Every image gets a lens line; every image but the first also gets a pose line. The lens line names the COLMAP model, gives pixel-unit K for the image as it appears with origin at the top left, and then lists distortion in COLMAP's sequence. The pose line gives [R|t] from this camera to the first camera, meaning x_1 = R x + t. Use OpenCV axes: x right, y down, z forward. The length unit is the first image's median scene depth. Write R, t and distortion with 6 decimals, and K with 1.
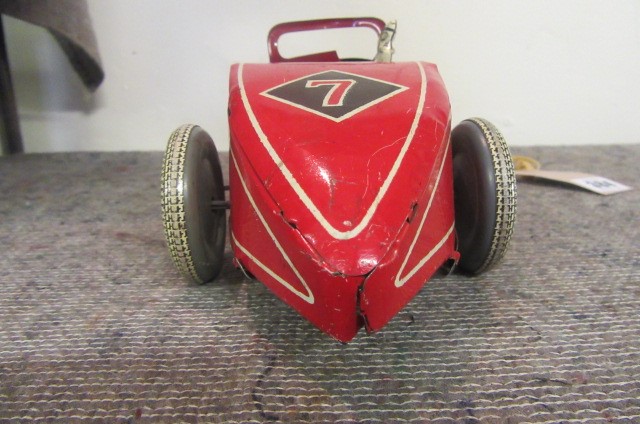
lens RADIAL K [[467.0, 0, 320.7], [0, 467.0, 216.0], [0, 0, 1]] dist [-0.008037, -0.005958]
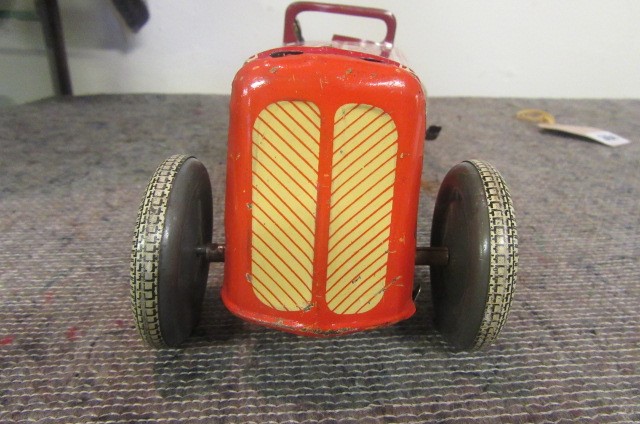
lens RADIAL K [[467.0, 0, 317.3], [0, 467.0, 212.2], [0, 0, 1]] dist [-0.008037, -0.005958]
pose [[0.997085, 0.007718, 0.075901, -0.738898], [-0.017792, 0.990963, 0.132954, -0.048064], [-0.074189, -0.133916, 0.988212, -0.613809]]
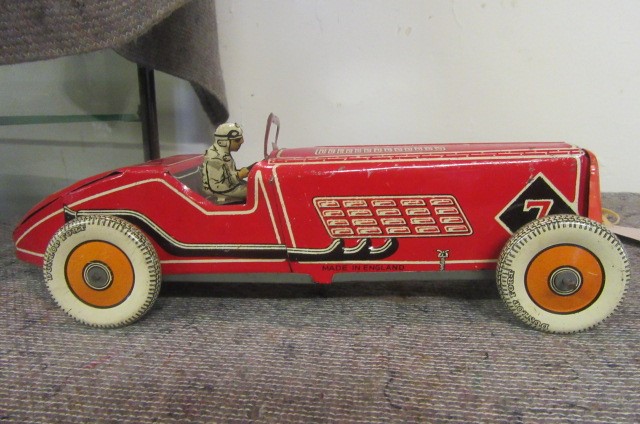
lens RADIAL K [[467.0, 0, 318.0], [0, 467.0, 212.9], [0, 0, 1]] dist [-0.008037, -0.005958]
pose [[0.983261, 0.048271, -0.175694, -0.091826], [-0.053962, 0.998157, -0.027756, -0.160771], [0.174030, 0.036772, 0.984053, -0.563012]]
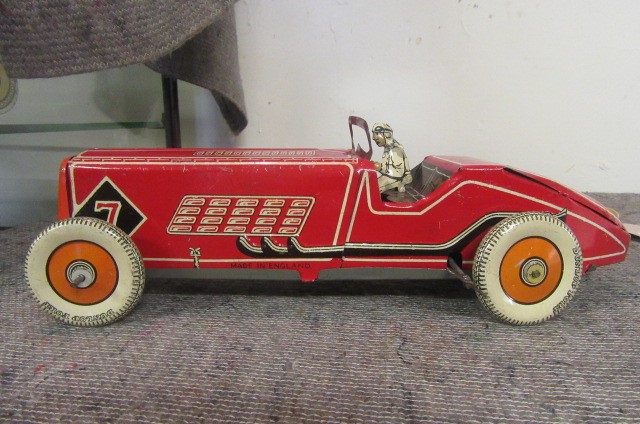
lens RADIAL K [[467.0, 0, 317.1], [0, 467.0, 212.5], [0, 0, 1]] dist [-0.008037, -0.005958]
pose [[0.978384, 0.043638, -0.202140, -0.083098], [-0.053330, 0.997661, -0.042750, -0.084802], [0.199801, 0.052606, 0.978423, -0.811421]]
